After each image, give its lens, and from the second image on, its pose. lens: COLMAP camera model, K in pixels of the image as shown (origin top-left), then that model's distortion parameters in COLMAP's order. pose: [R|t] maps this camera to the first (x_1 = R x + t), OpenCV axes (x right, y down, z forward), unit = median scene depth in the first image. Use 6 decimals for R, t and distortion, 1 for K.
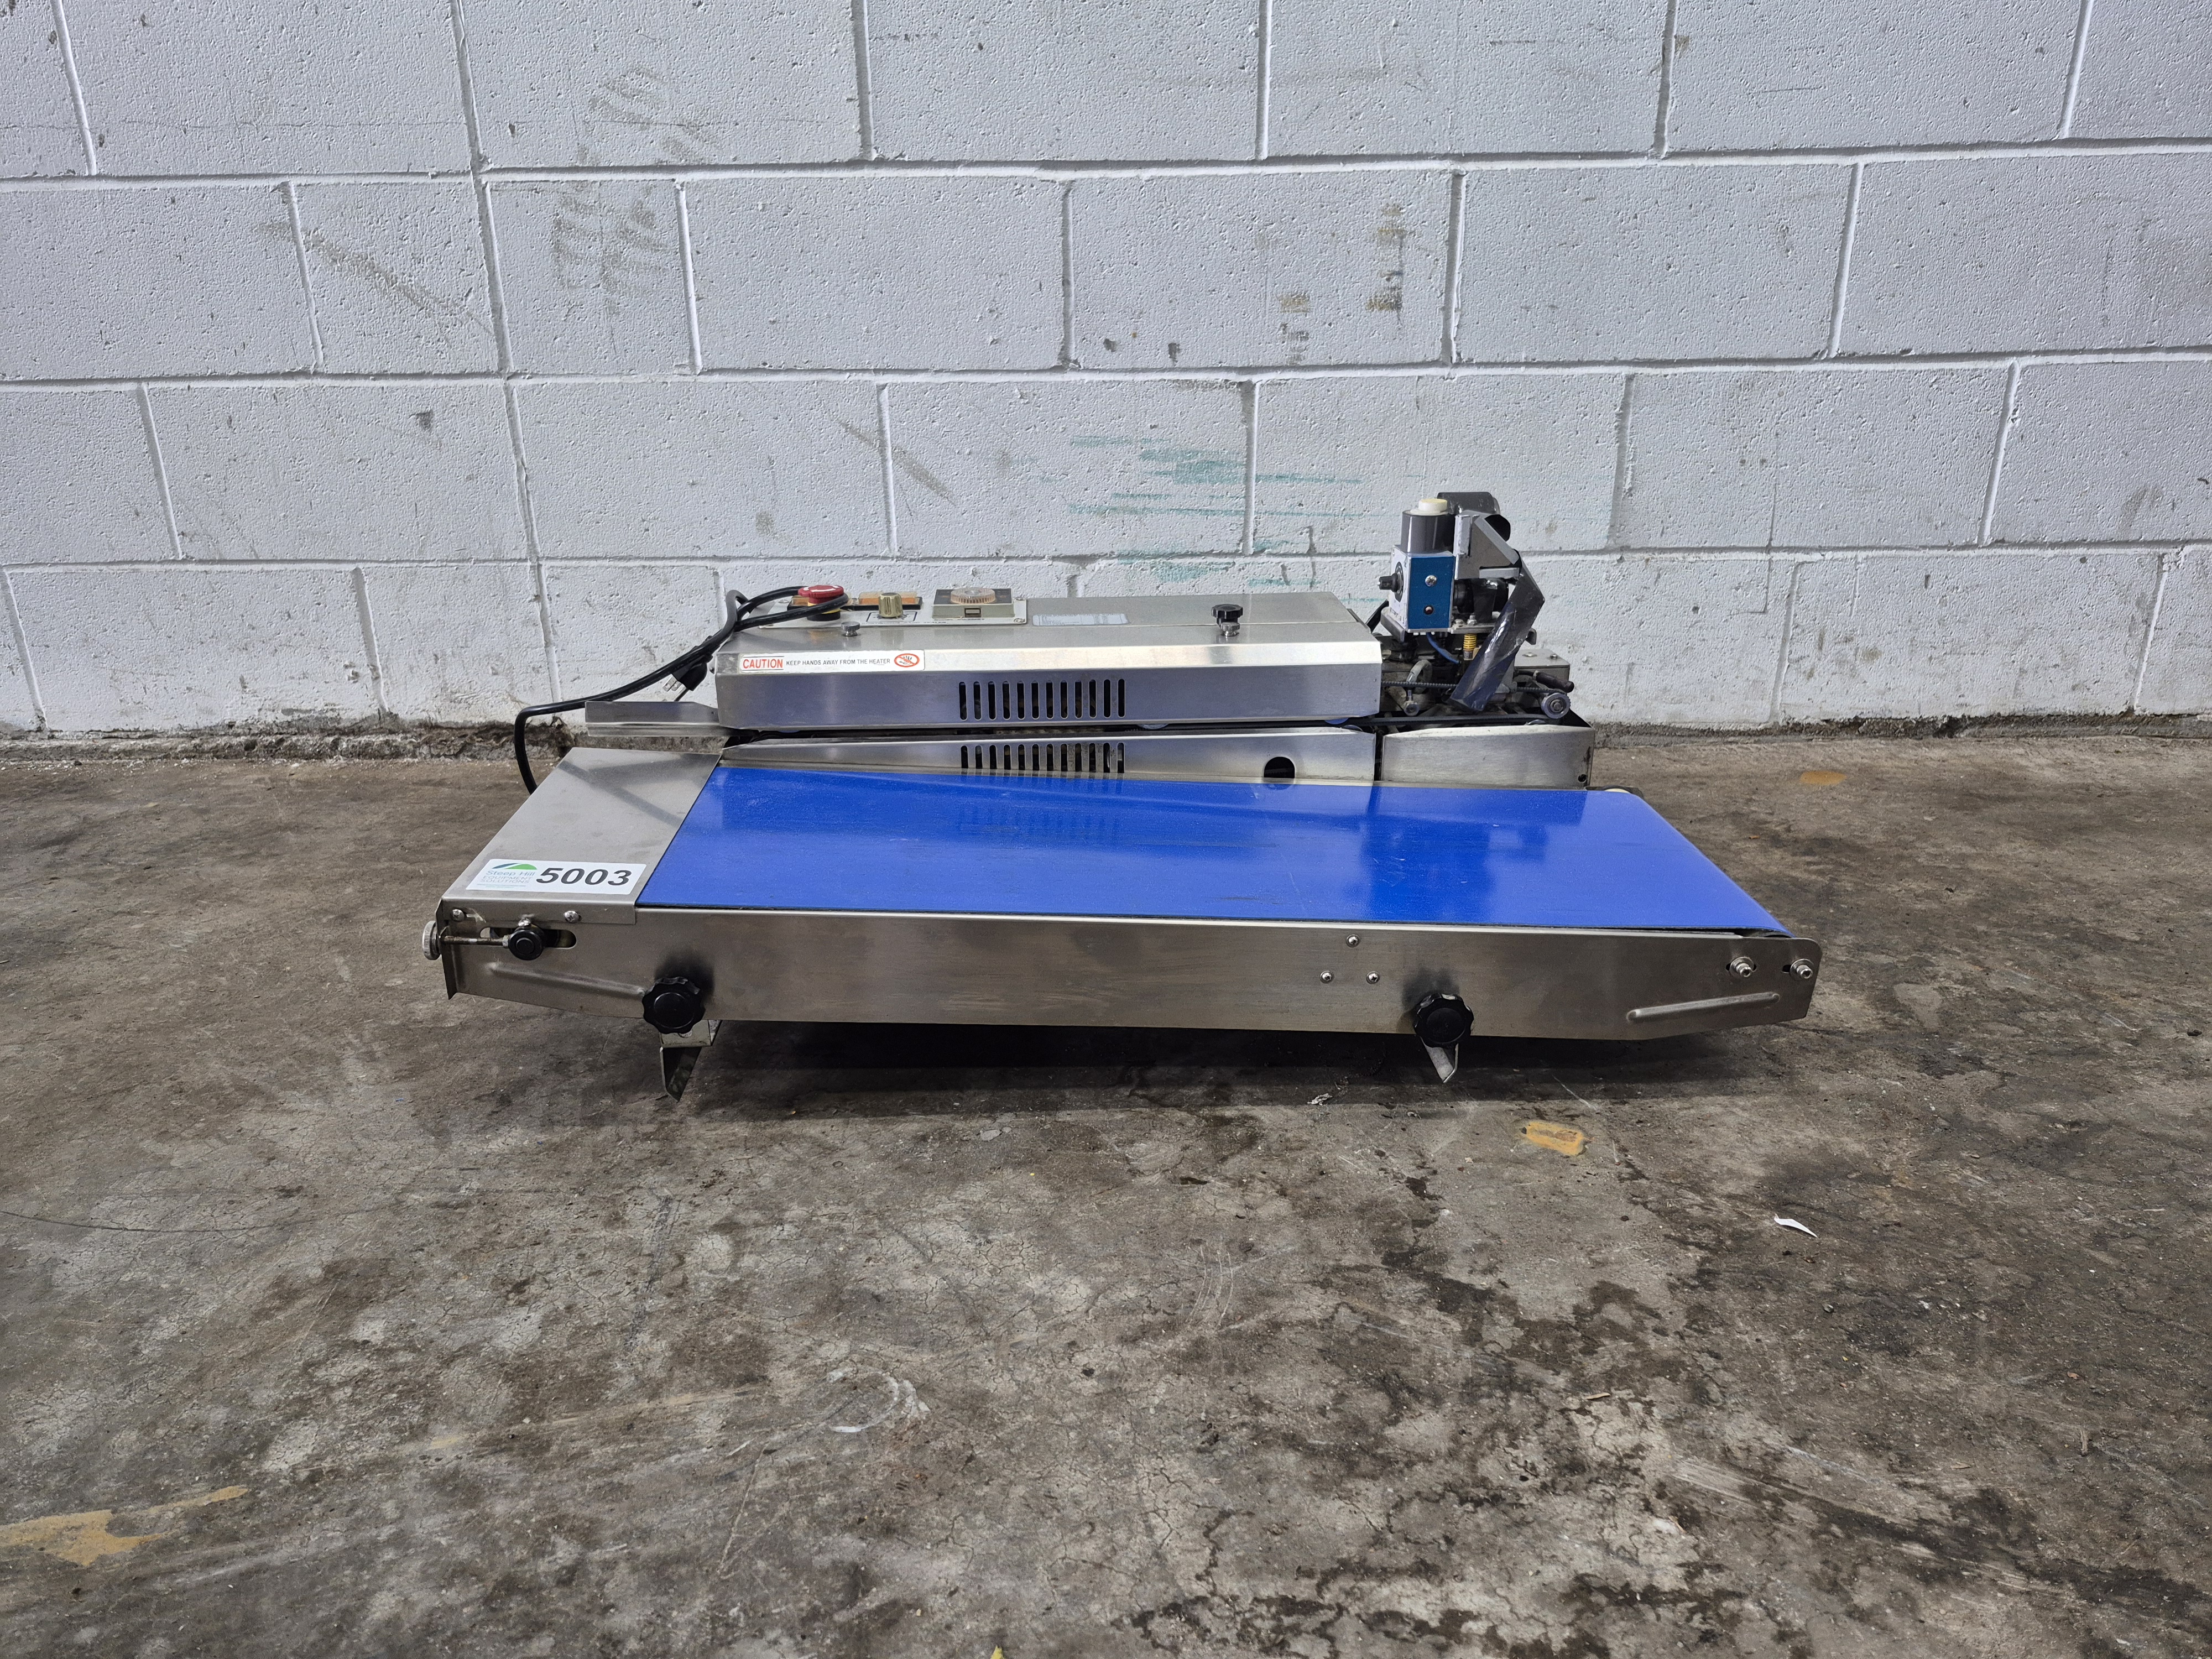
lens RADIAL K [[1544.2, 0, 1095.4], [0, 1544.2, 828.1], [0, 0, 1]] dist [0.102043, -0.145801]
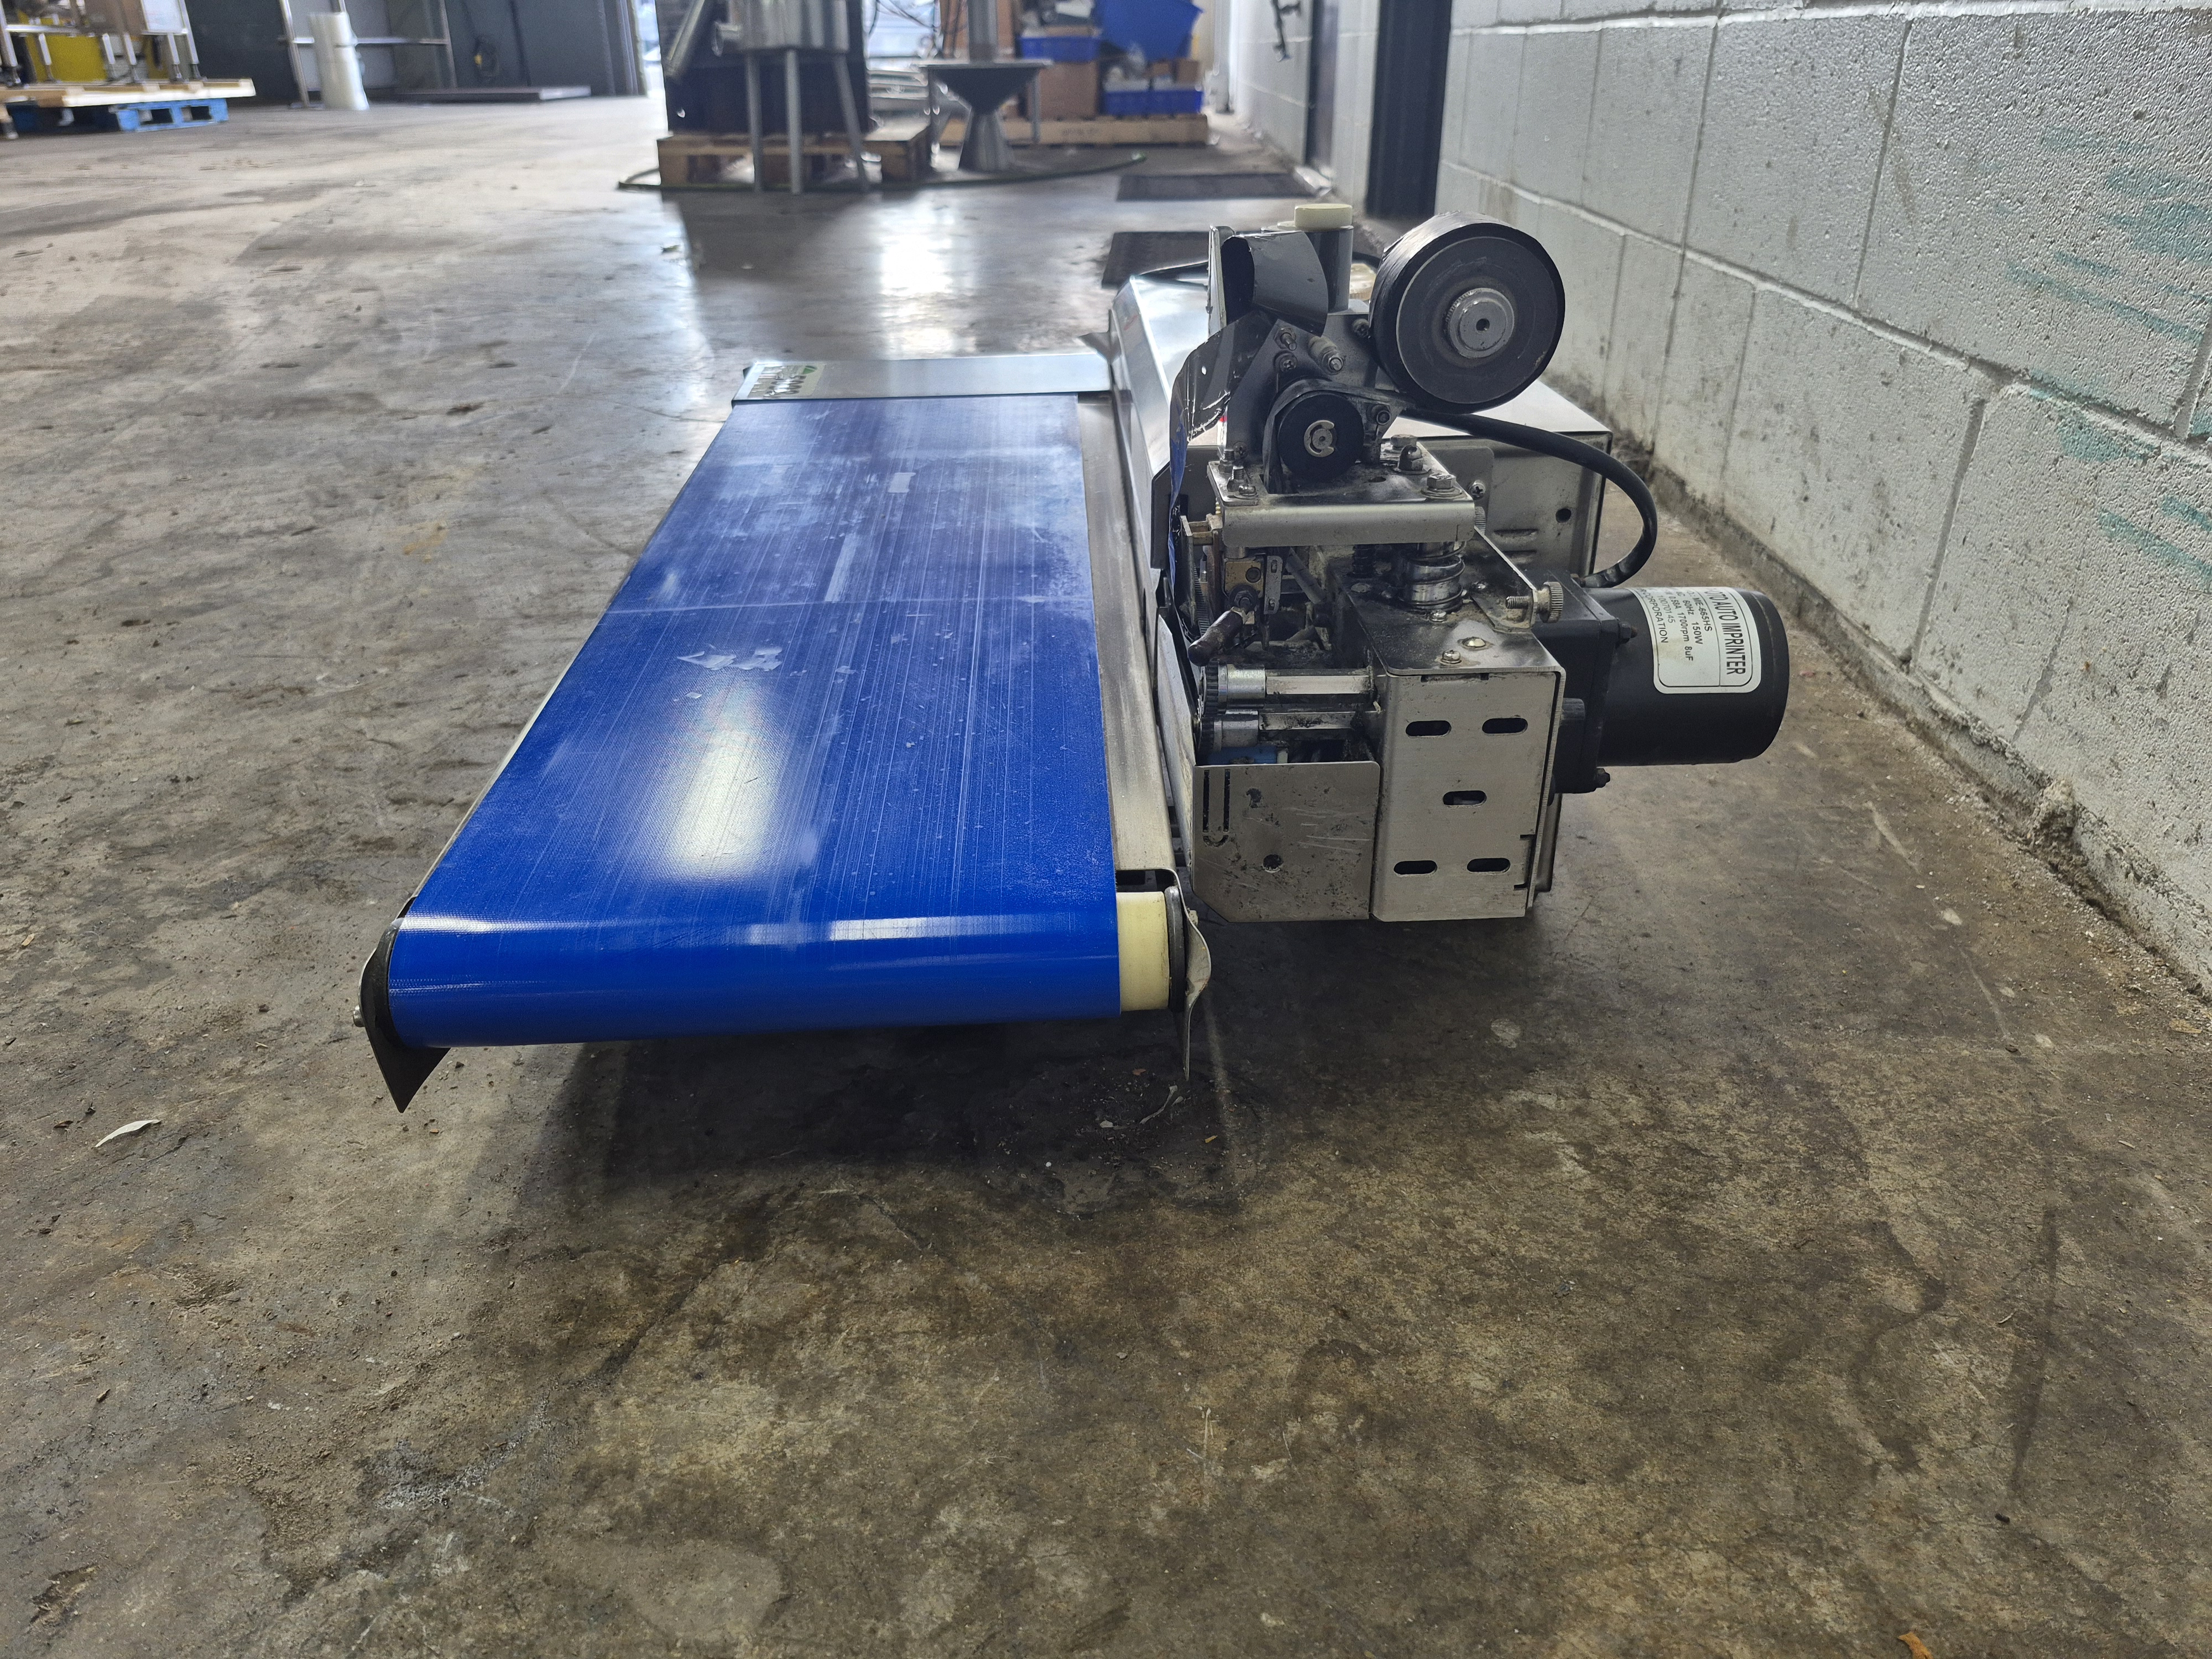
lens RADIAL K [[1571.9, 0, 1102.1], [0, 1571.9, 825.0], [0, 0, 1]] dist [-0.004574, -0.003260]
pose [[-0.014154, 0.457428, -0.889134, 0.808987], [-0.334736, 0.835748, 0.435291, -0.260837], [0.942206, 0.303786, 0.141288, 1.016578]]
